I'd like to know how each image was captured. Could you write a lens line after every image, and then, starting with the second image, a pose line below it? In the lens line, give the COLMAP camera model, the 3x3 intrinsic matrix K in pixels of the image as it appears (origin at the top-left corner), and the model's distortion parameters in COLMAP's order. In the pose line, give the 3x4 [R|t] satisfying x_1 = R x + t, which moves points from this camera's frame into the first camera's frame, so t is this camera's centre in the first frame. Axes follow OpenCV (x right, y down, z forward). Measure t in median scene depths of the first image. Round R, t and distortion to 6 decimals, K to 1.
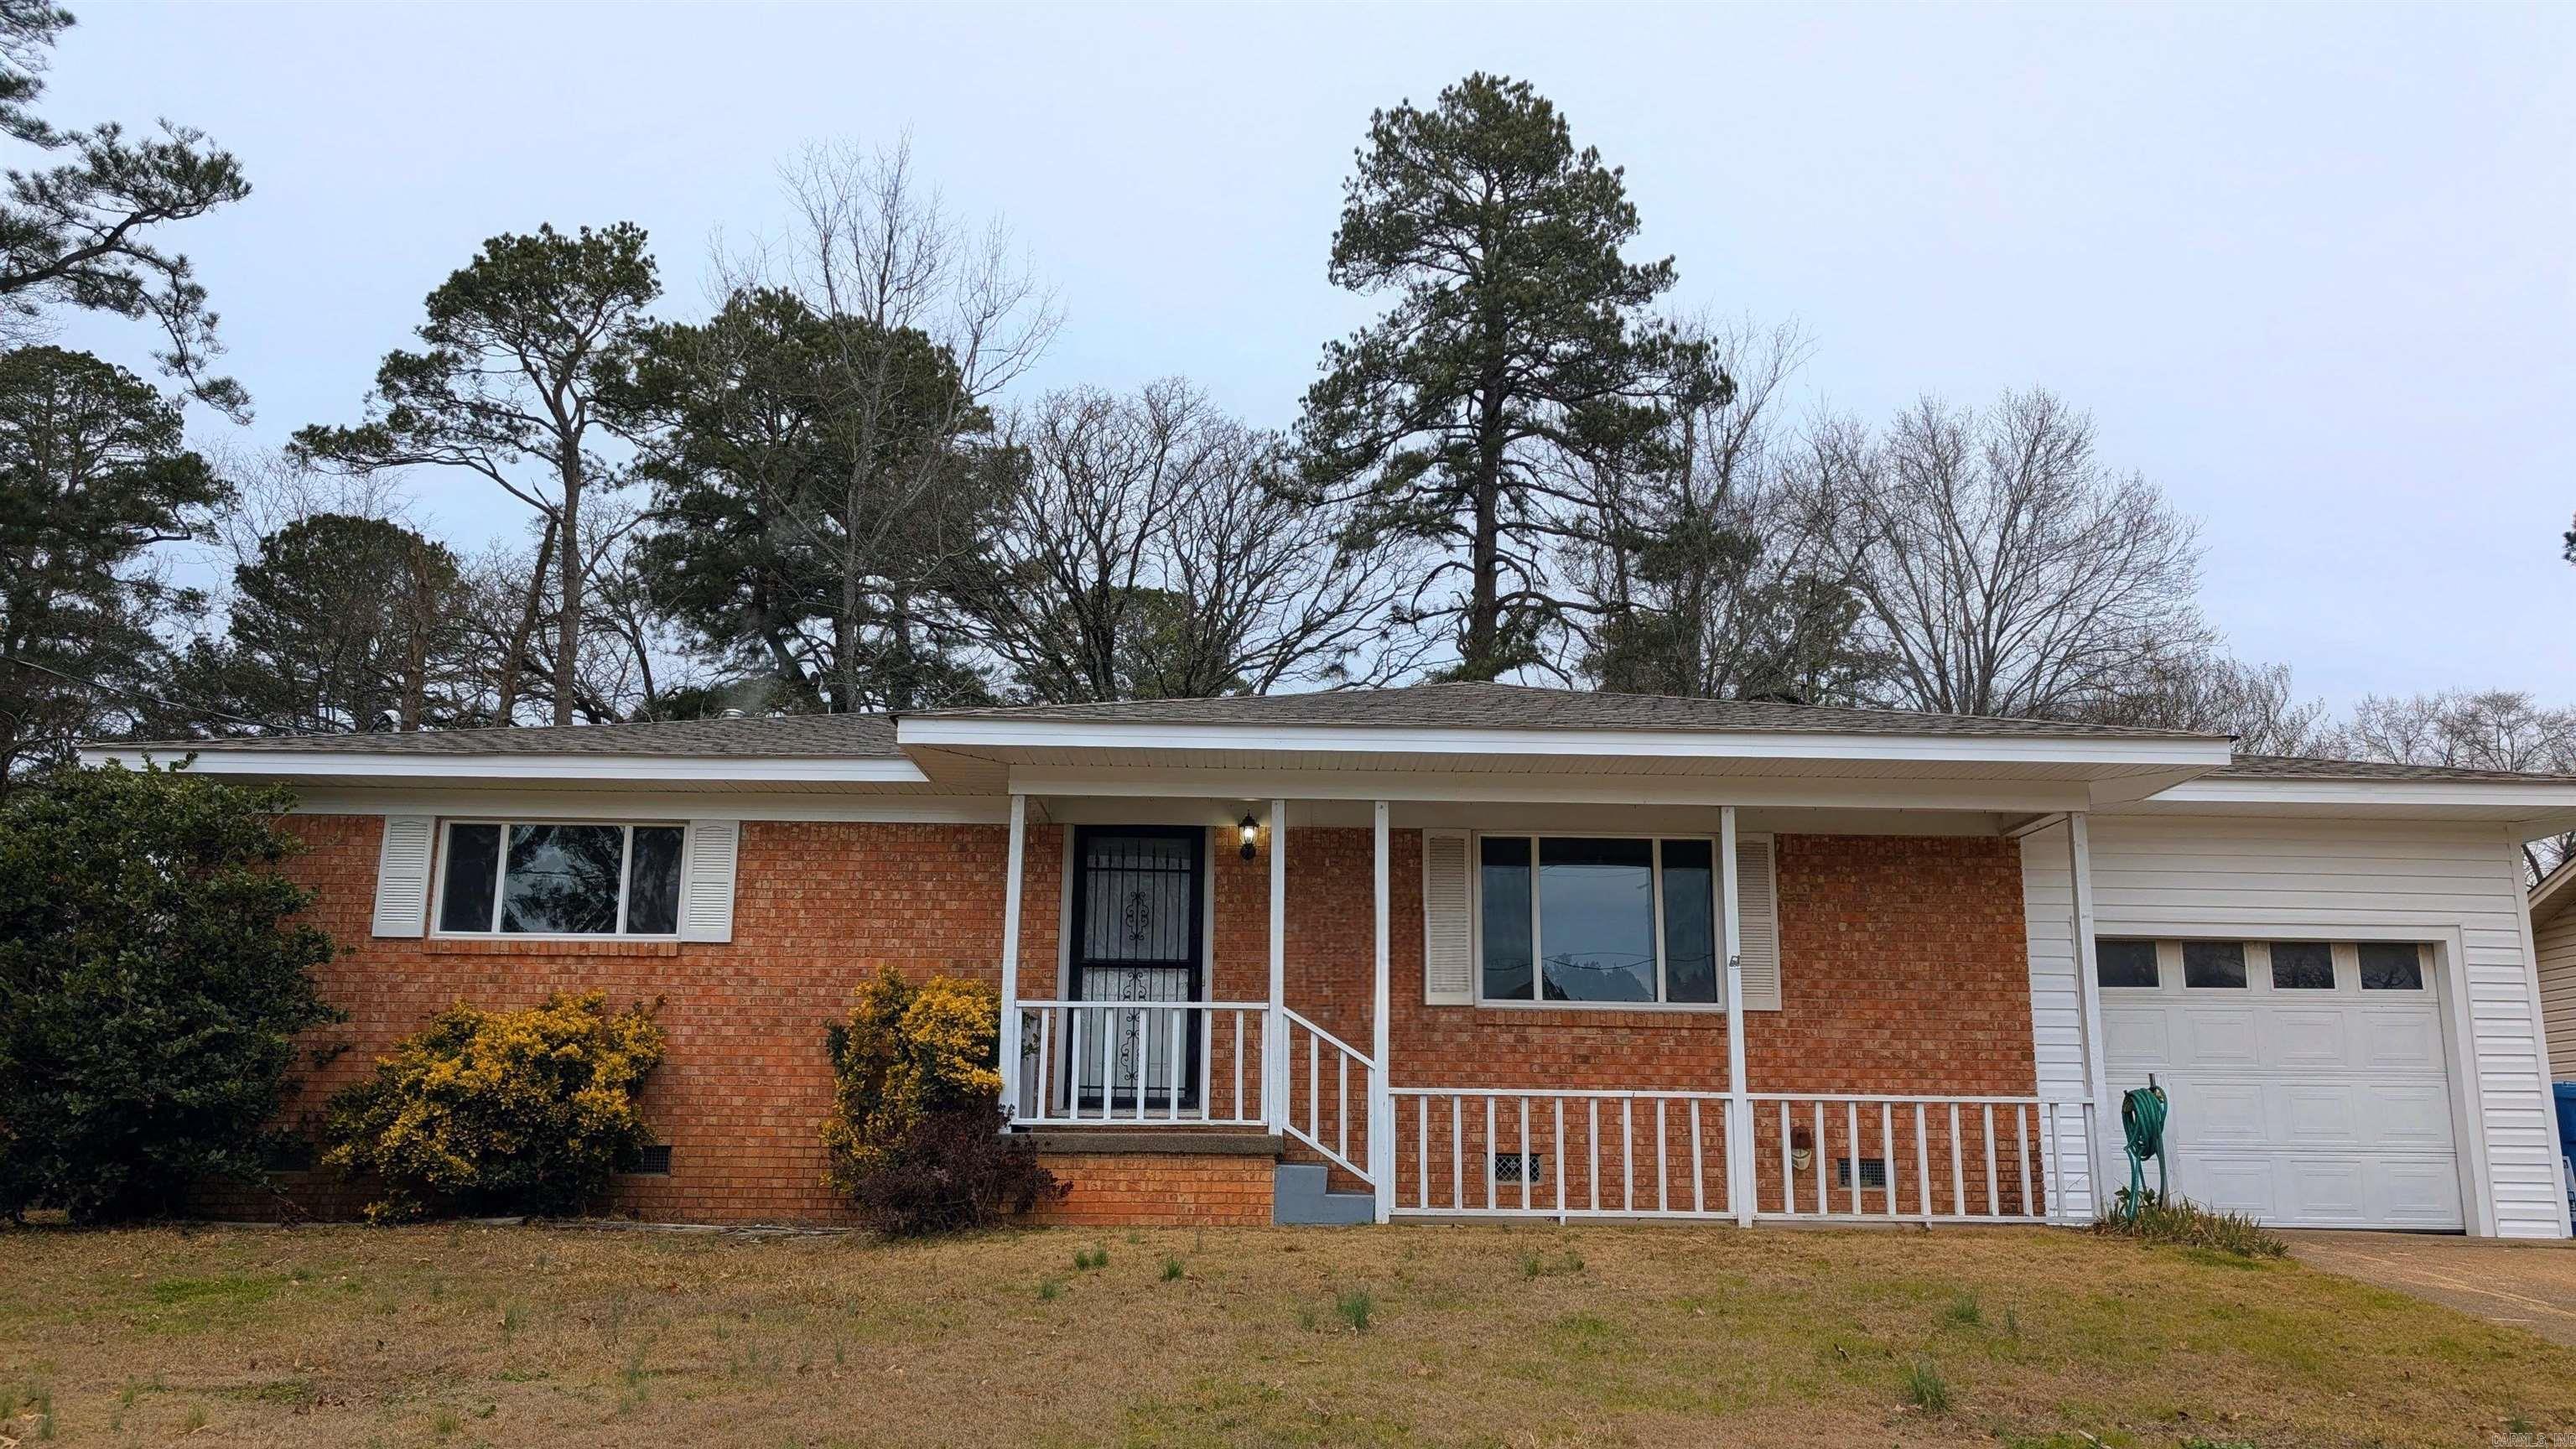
lens RADIAL K [[1837.5, 0, 1288.0], [0, 1837.5, 724.5], [0, 0, 1]] dist [0.055557, -0.050799]
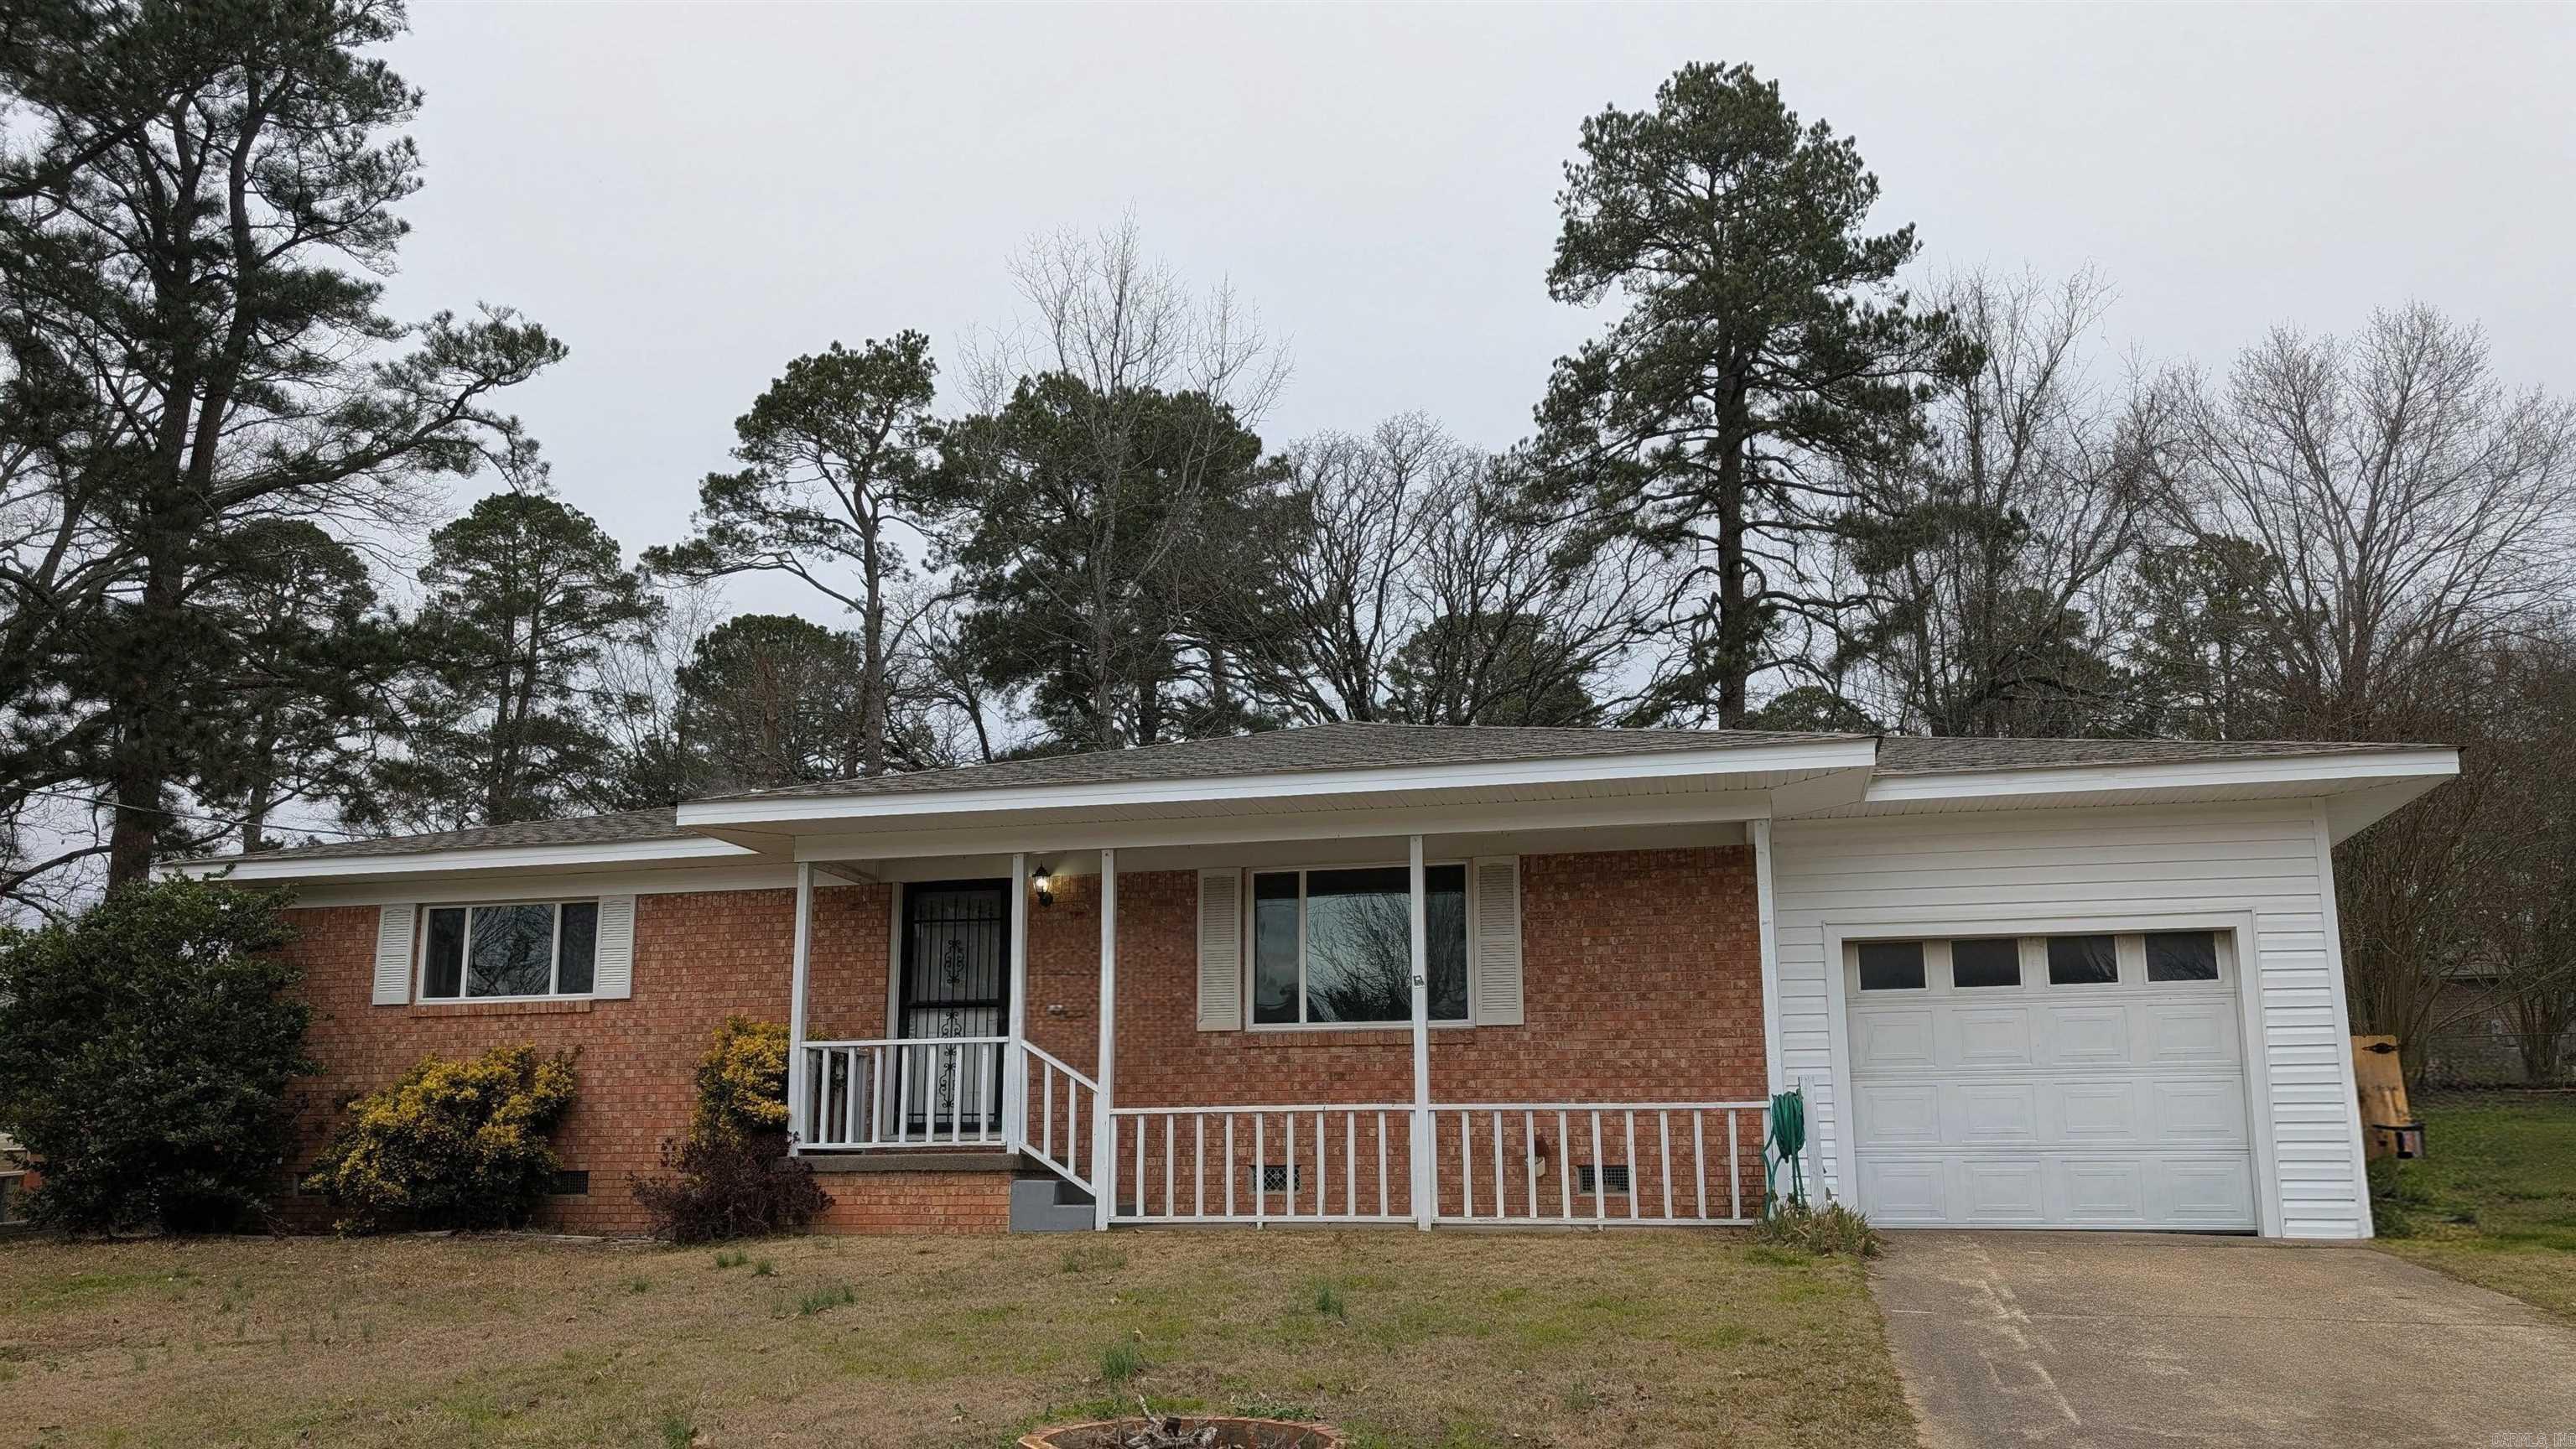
lens RADIAL K [[1853.5, 0, 1294.1], [0, 1853.5, 779.2], [0, 0, 1]] dist [0.058038, -0.061052]
pose [[0.965947, -0.066735, -0.249987, 0.408646], [0.071060, 0.997437, 0.008308, -0.001262], [0.248792, -0.025789, 0.968214, -0.042263]]
